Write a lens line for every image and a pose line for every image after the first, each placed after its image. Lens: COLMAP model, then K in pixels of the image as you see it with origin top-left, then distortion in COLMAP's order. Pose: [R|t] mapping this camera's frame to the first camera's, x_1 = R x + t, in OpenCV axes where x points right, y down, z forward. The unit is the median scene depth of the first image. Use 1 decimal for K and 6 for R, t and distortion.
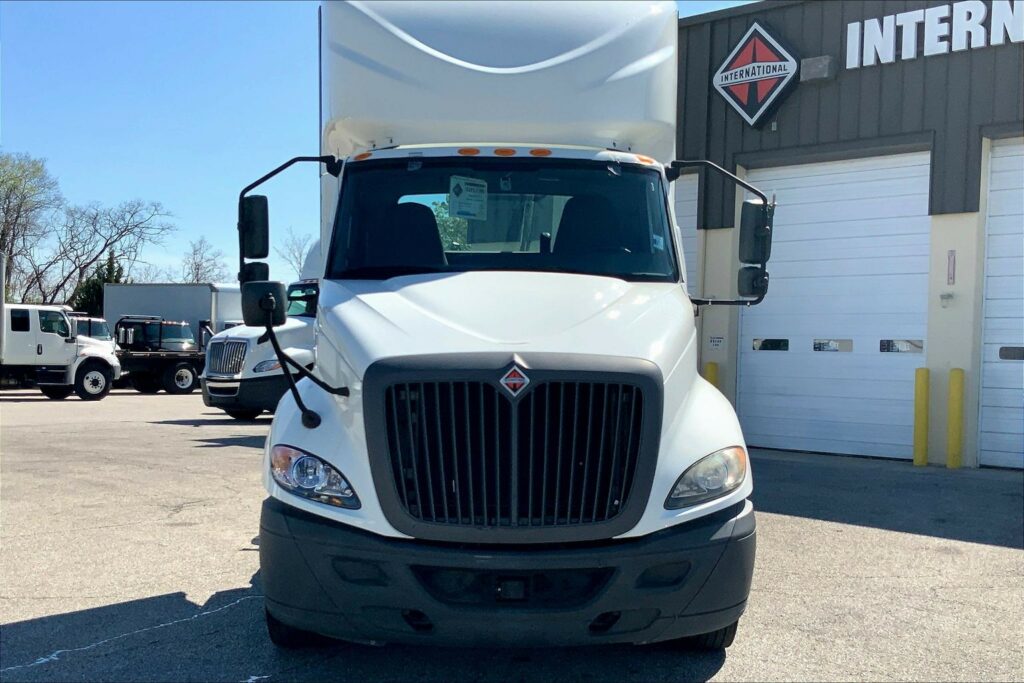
lens RADIAL K [[1275.2, 0, 512.0], [0, 1275.2, 341.5], [0, 0, 1]] dist [0.003500, 0.014304]
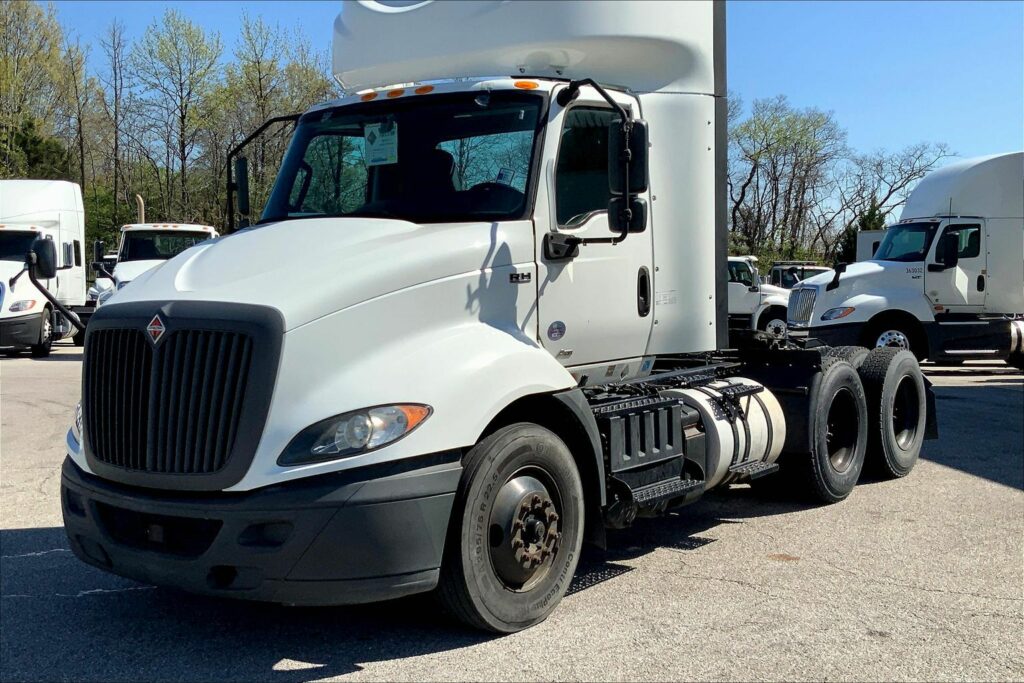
lens RADIAL K [[1274.5, 0, 511.1], [0, 1274.5, 316.6], [0, 0, 1]] dist [0.146087, 0.006304]
pose [[0.785926, -0.000798, -0.618320, 0.143024], [0.013927, 0.999768, 0.016411, 0.001407], [0.618164, -0.021509, 0.785755, 0.060589]]
